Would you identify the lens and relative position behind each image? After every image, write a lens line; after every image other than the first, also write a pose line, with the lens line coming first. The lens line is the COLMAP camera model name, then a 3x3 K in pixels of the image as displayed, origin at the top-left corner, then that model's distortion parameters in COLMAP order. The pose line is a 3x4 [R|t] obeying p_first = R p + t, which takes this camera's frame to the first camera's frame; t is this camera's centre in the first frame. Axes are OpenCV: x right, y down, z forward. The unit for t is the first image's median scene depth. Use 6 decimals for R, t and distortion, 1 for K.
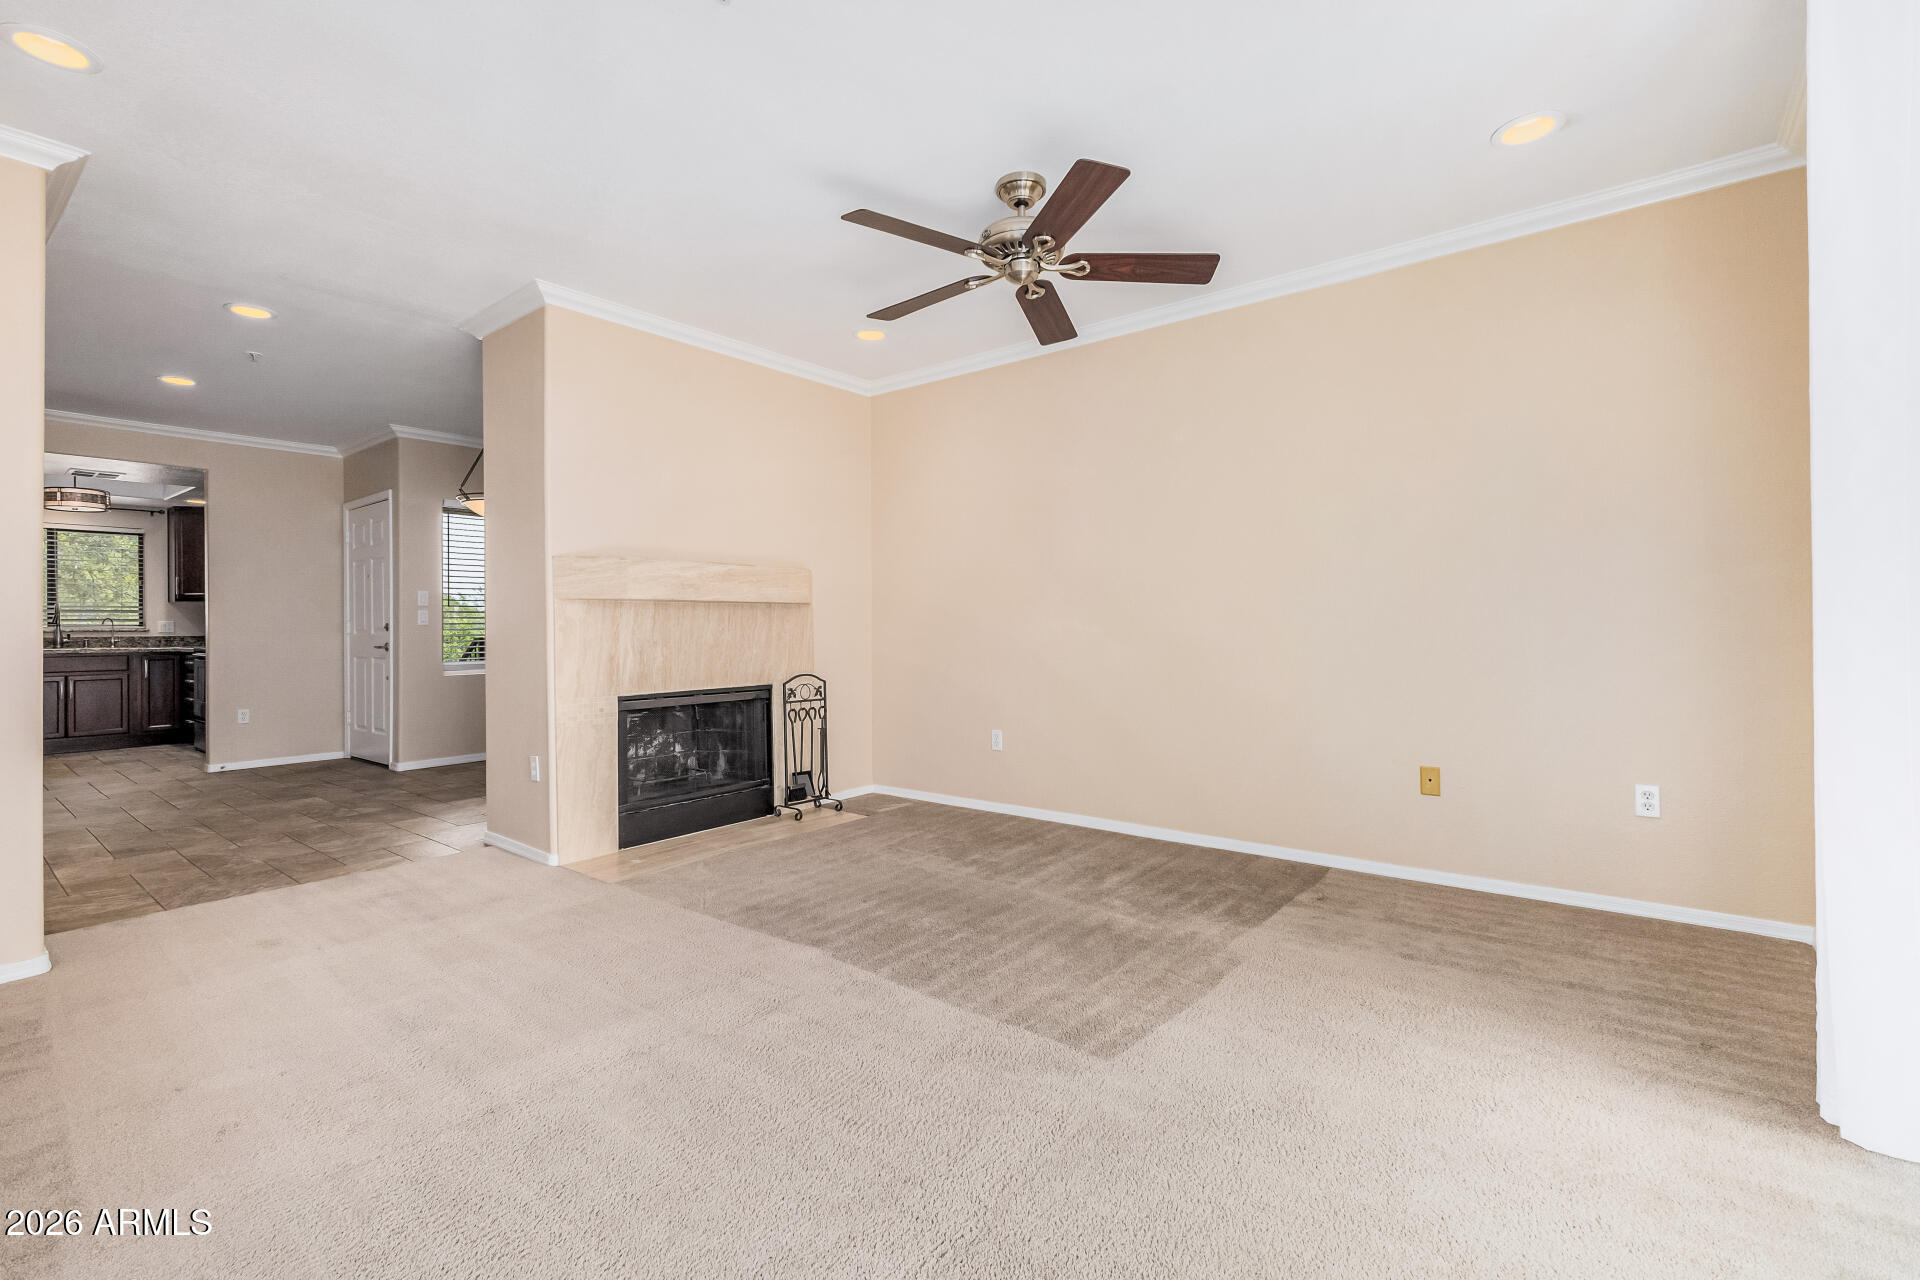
lens RADIAL K [[835.8, 0, 955.4], [0, 835.8, 609.4], [0, 0, 1]] dist [0.010613, -0.000424]
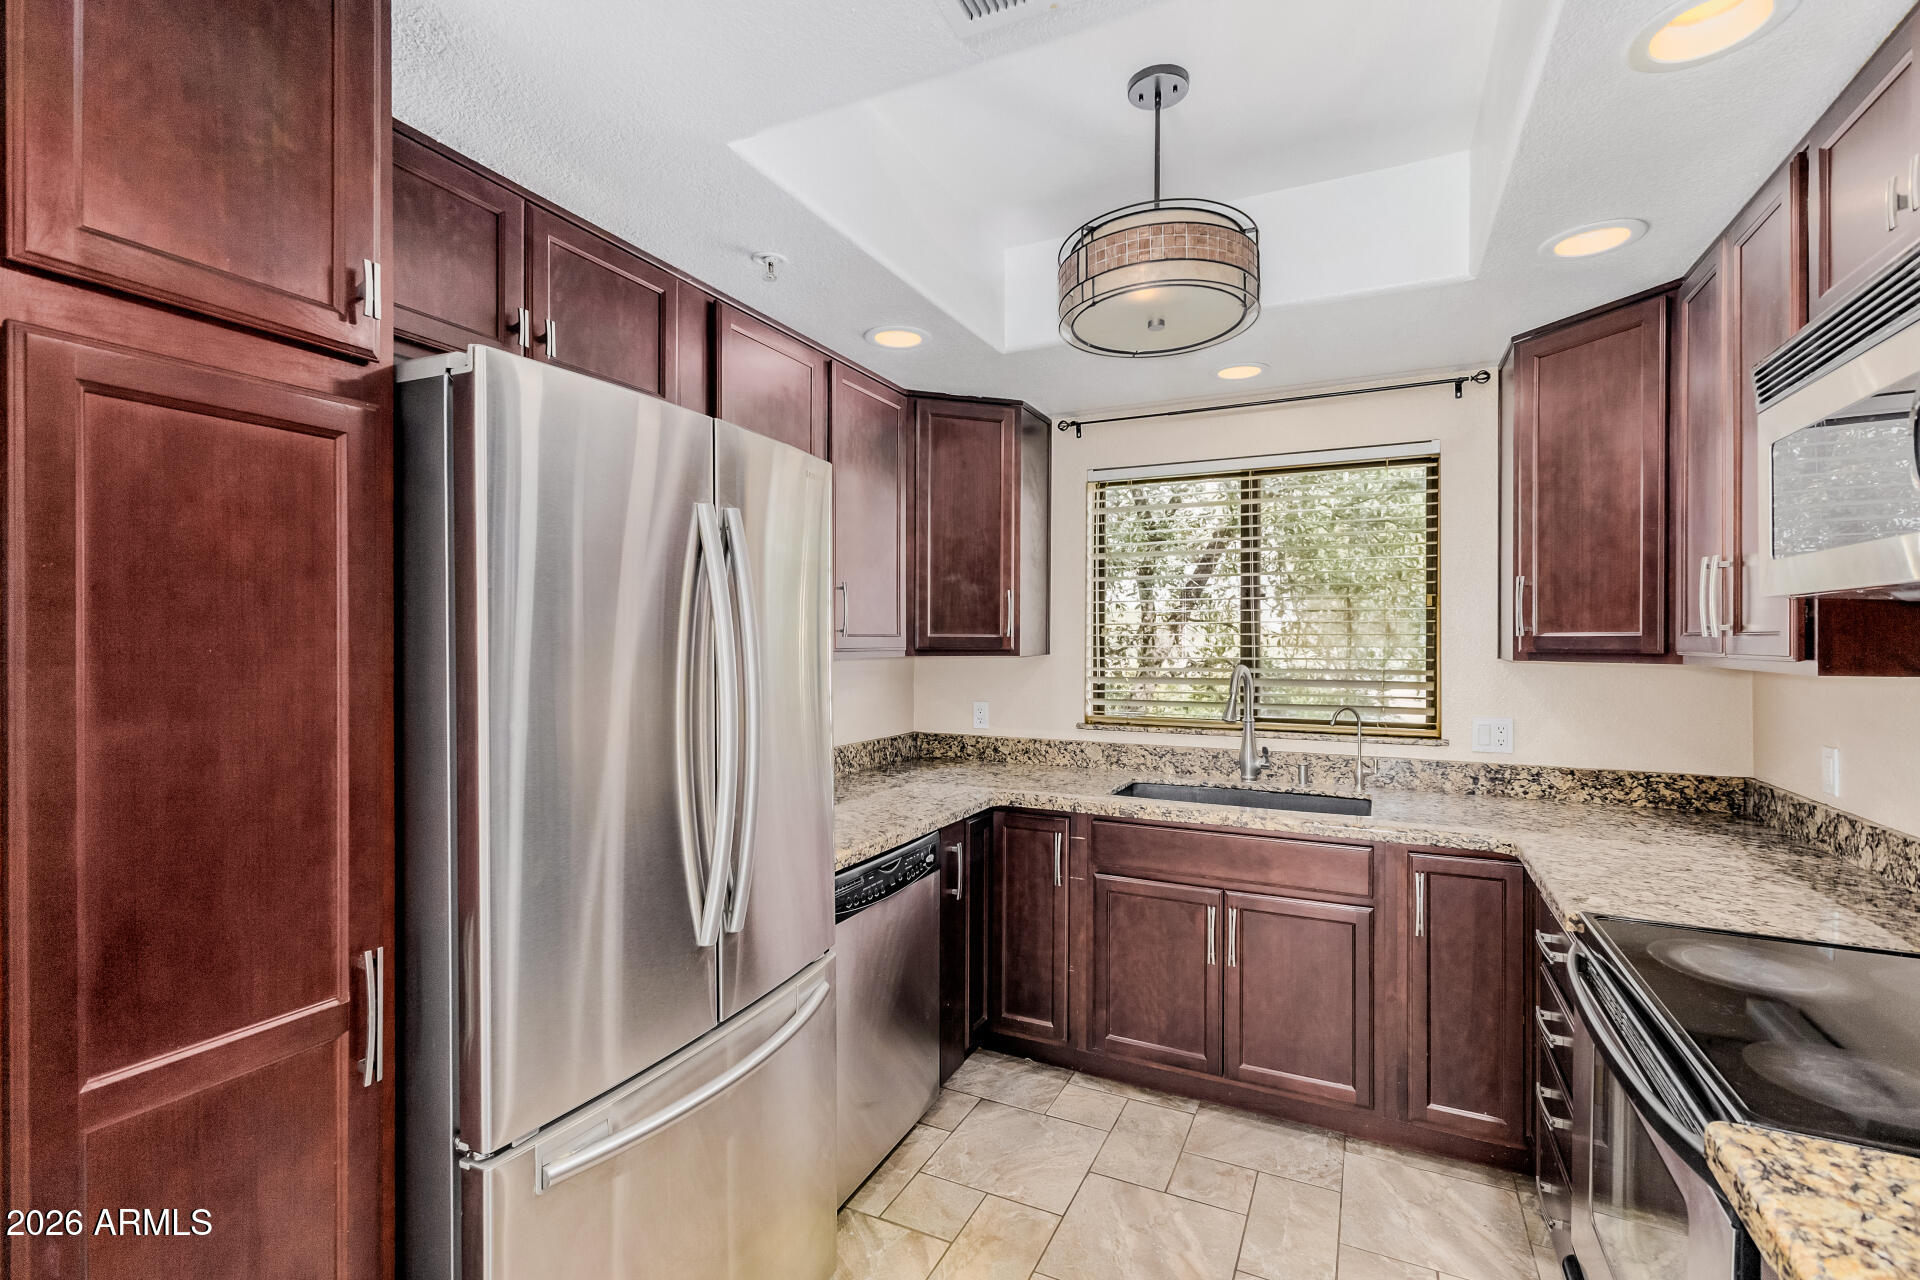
lens RADIAL K [[839.8, 0, 993.1], [0, 839.8, 640.5], [0, 0, 1]] dist [0.006816, -0.001328]
pose [[0.240459, 0.012550, -0.970578, -0.727346], [0.006596, 0.999872, 0.014563, -0.023190], [0.970637, -0.009904, 0.240345, 0.800503]]
